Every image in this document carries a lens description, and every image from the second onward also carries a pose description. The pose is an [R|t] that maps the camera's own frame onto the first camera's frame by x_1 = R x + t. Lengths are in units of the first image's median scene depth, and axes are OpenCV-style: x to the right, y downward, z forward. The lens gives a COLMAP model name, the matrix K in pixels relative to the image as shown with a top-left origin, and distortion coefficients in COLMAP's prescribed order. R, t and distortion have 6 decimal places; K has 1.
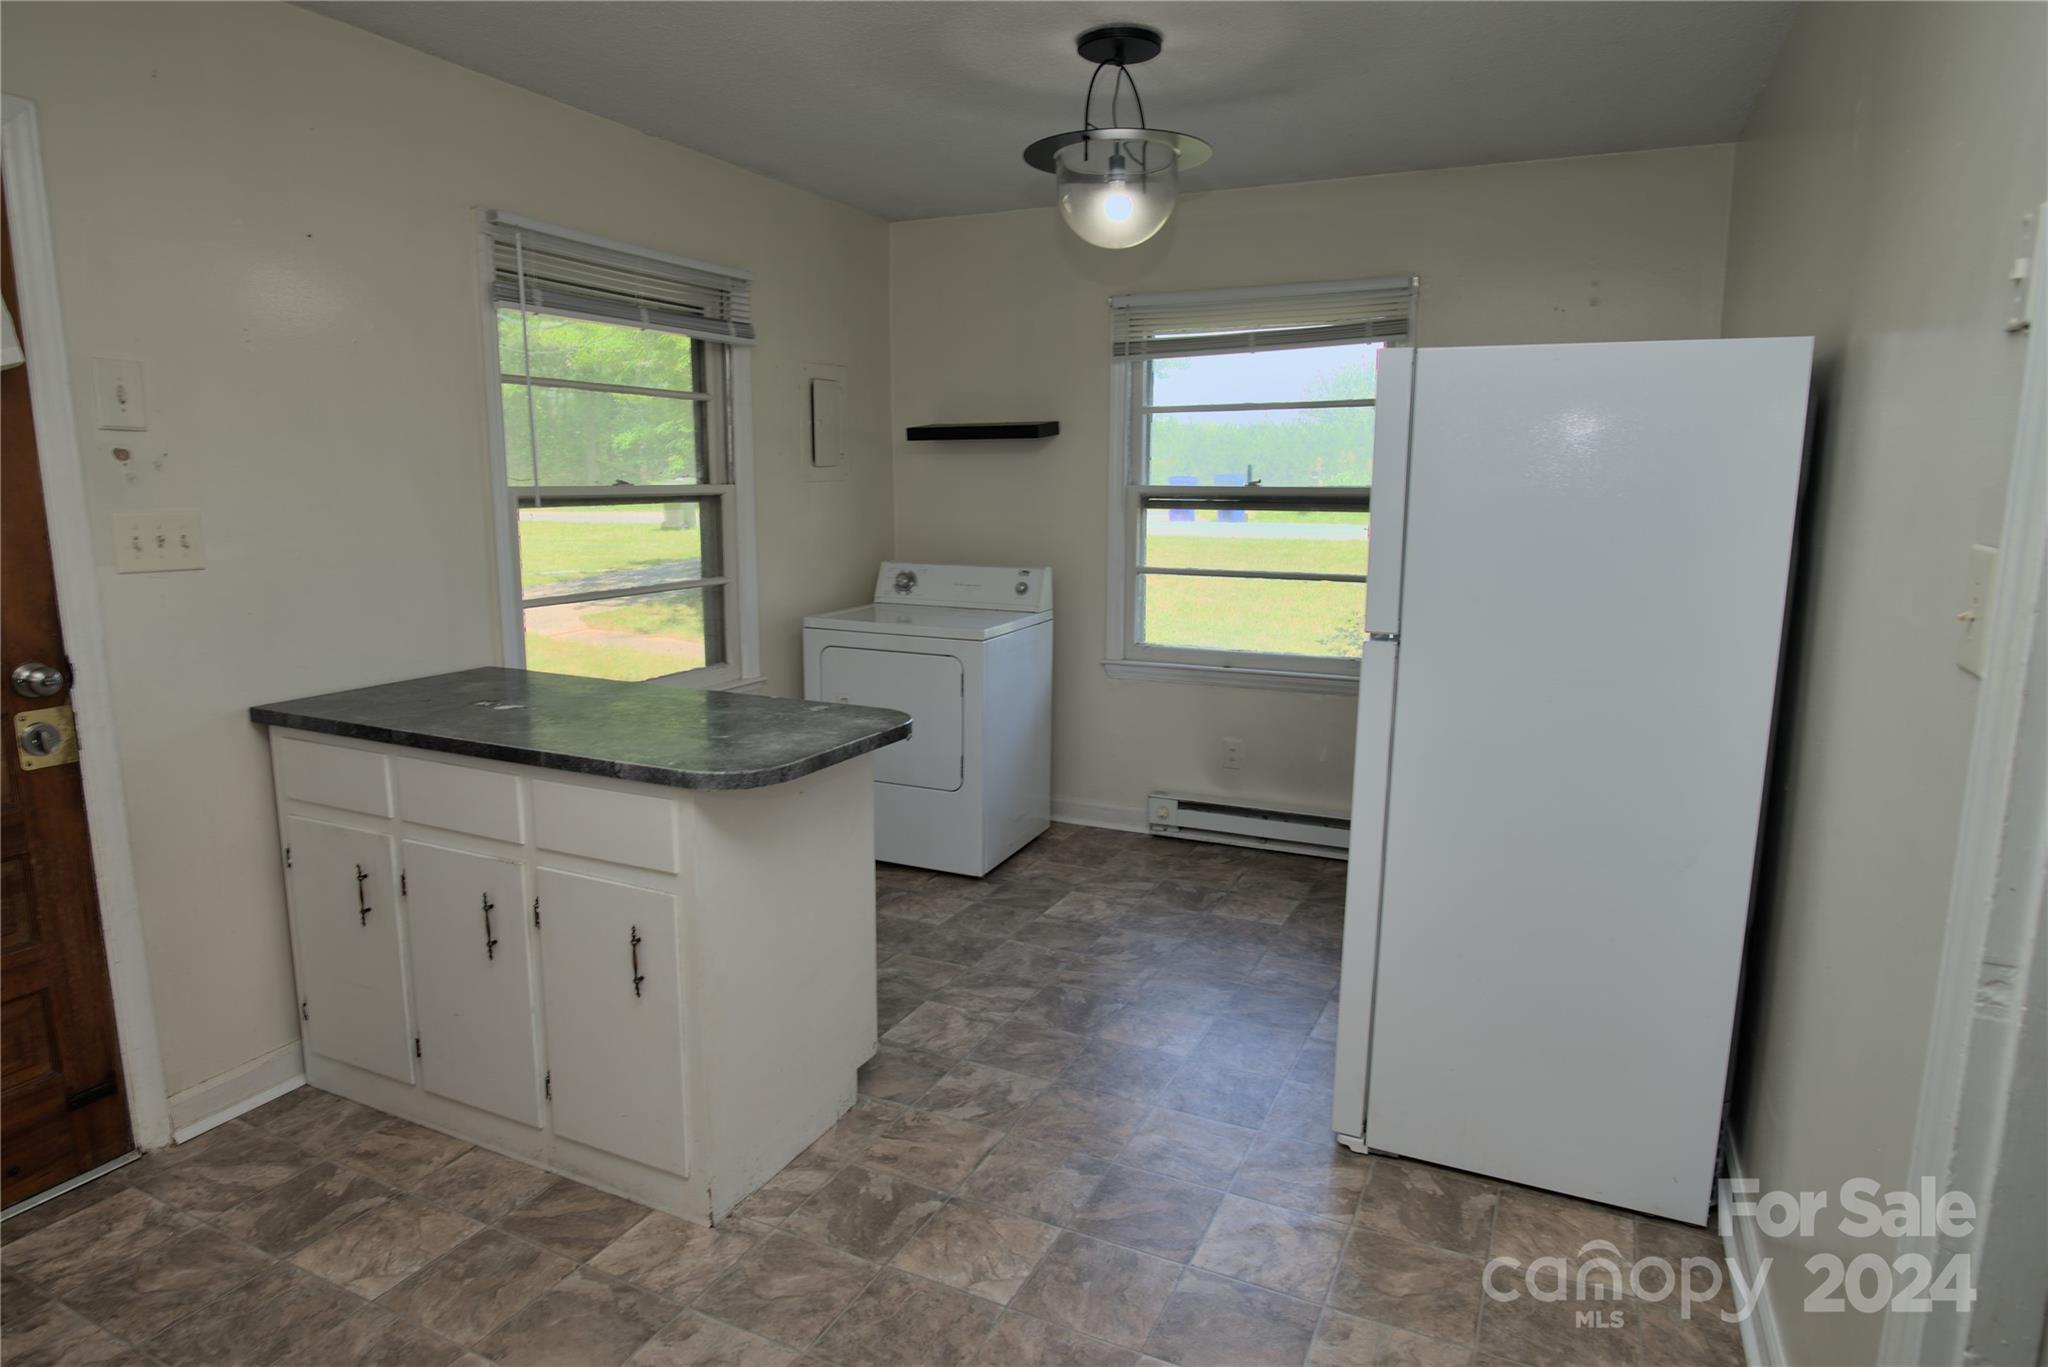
lens RADIAL K [[1147.1, 0, 1013.3], [0, 1147.1, 683.4], [0, 0, 1]] dist [-0.053433, 0.017052]
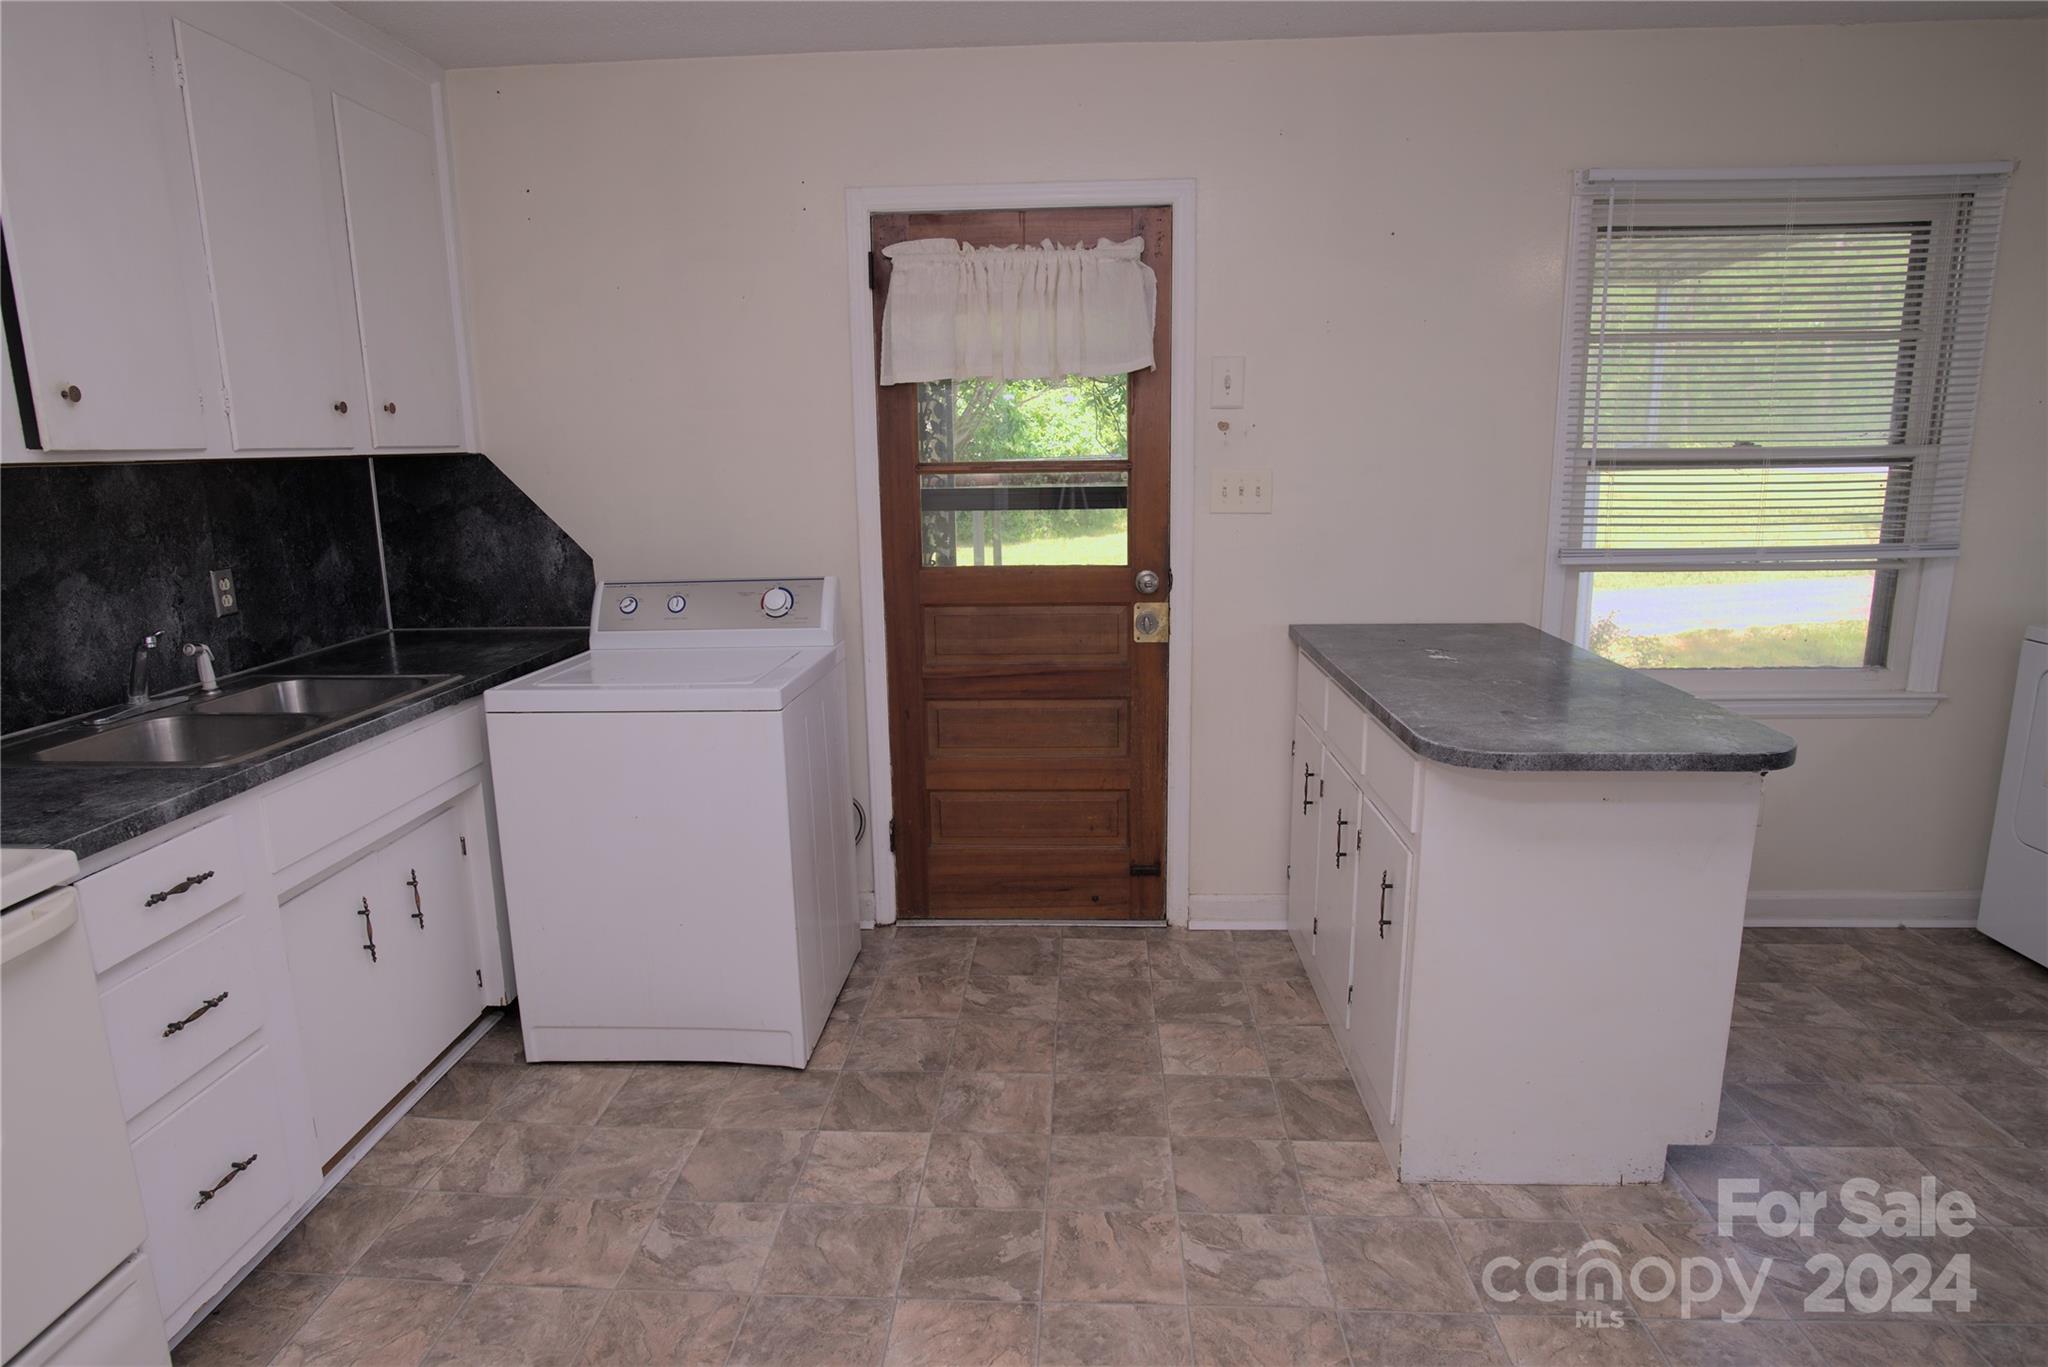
lens RADIAL K [[1147.1, 0, 1019.3], [0, 1147.1, 689.4], [0, 0, 1]] dist [-0.053433, 0.017052]
pose [[0.381774, 0.182182, -0.906123, 0.362389], [-0.141633, 0.980333, 0.137429, -0.038682], [0.913339, 0.075870, 0.400069, 0.197067]]
